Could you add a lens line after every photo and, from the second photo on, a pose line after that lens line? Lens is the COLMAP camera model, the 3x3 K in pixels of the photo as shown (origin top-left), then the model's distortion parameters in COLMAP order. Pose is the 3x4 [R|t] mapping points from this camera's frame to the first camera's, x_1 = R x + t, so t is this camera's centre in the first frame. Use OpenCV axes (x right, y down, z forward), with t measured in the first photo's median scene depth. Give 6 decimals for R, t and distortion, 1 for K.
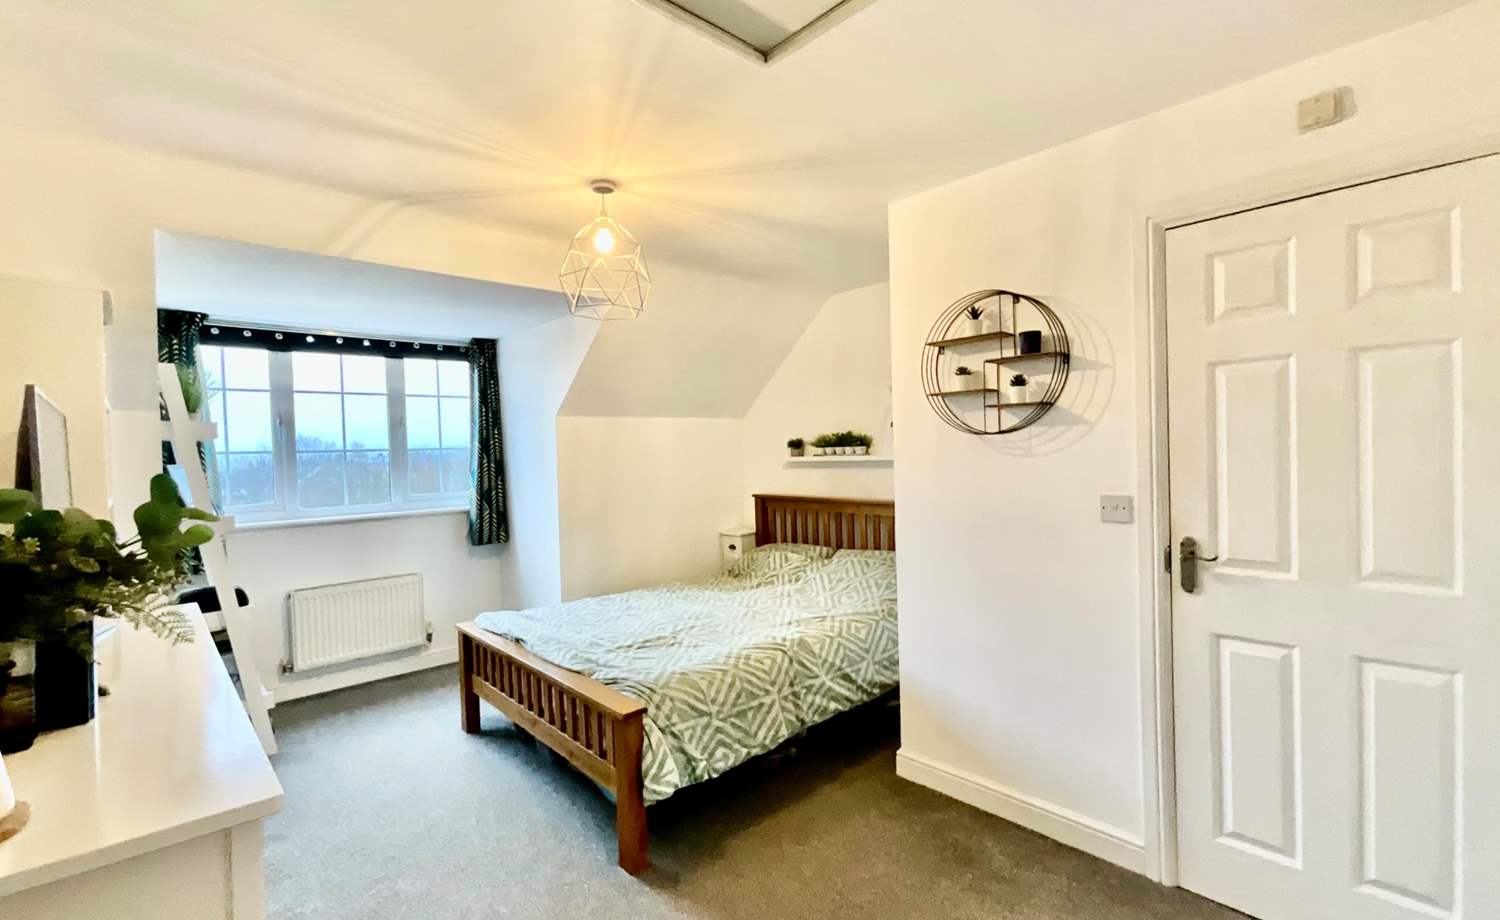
lens RADIAL K [[662.5, 0, 750.0], [0, 662.5, 460.0], [0, 0, 1]] dist [-0.000797, 0.000267]
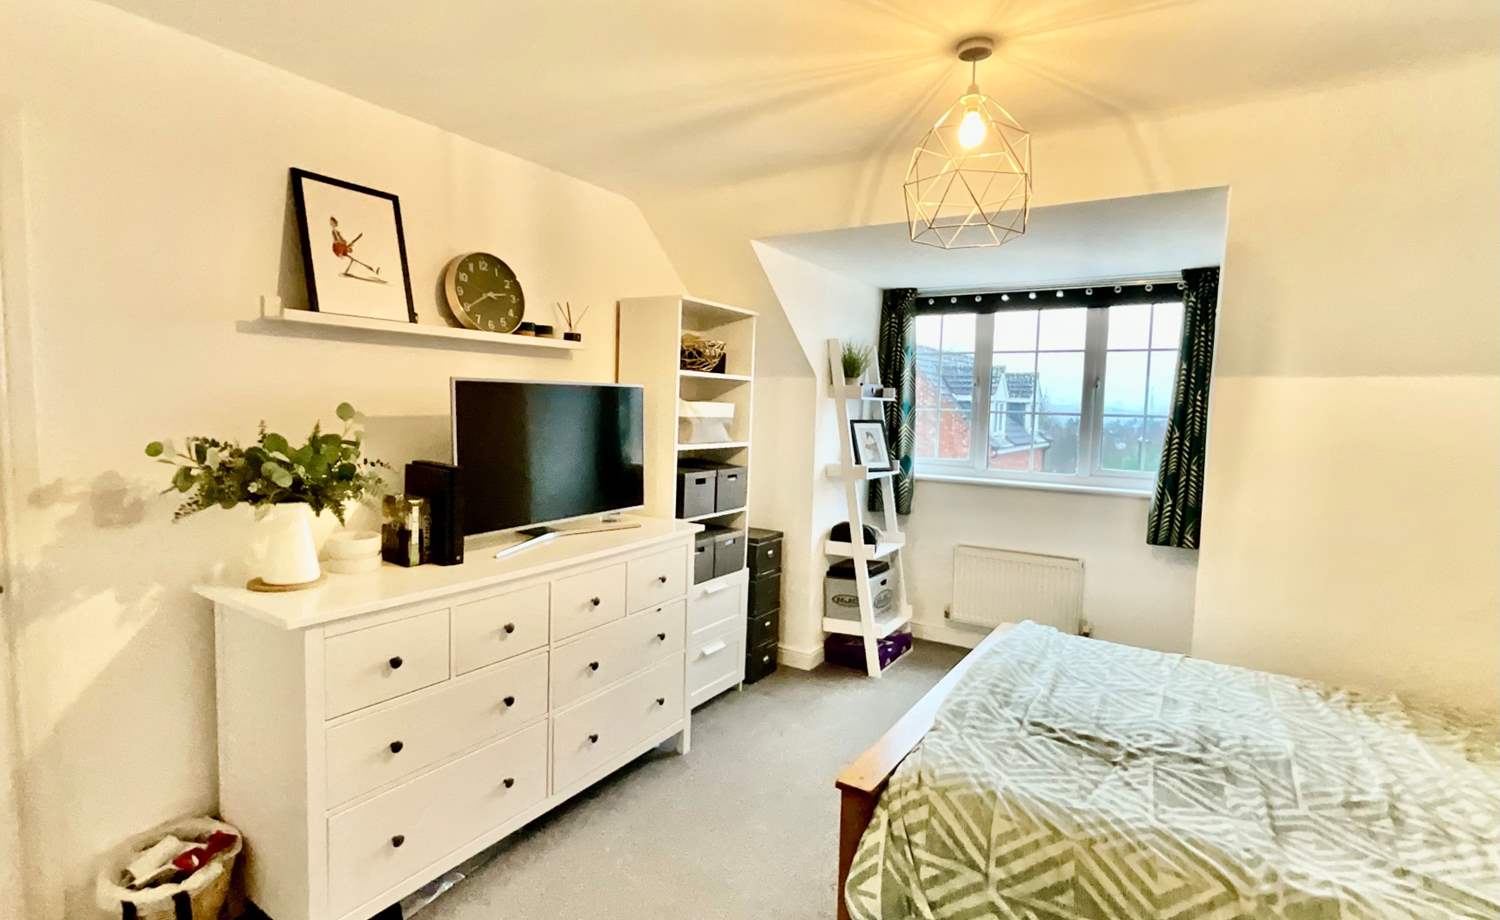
lens RADIAL K [[709.0, 0, 728.6], [0, 709.0, 460.6], [0, 0, 1]] dist [-0.001767, 0.000993]
pose [[0.242092, 0.115027, -0.963411, 0.368231], [-0.048050, 0.993151, 0.106503, -0.046455], [0.969063, 0.020509, 0.245961, 0.462981]]
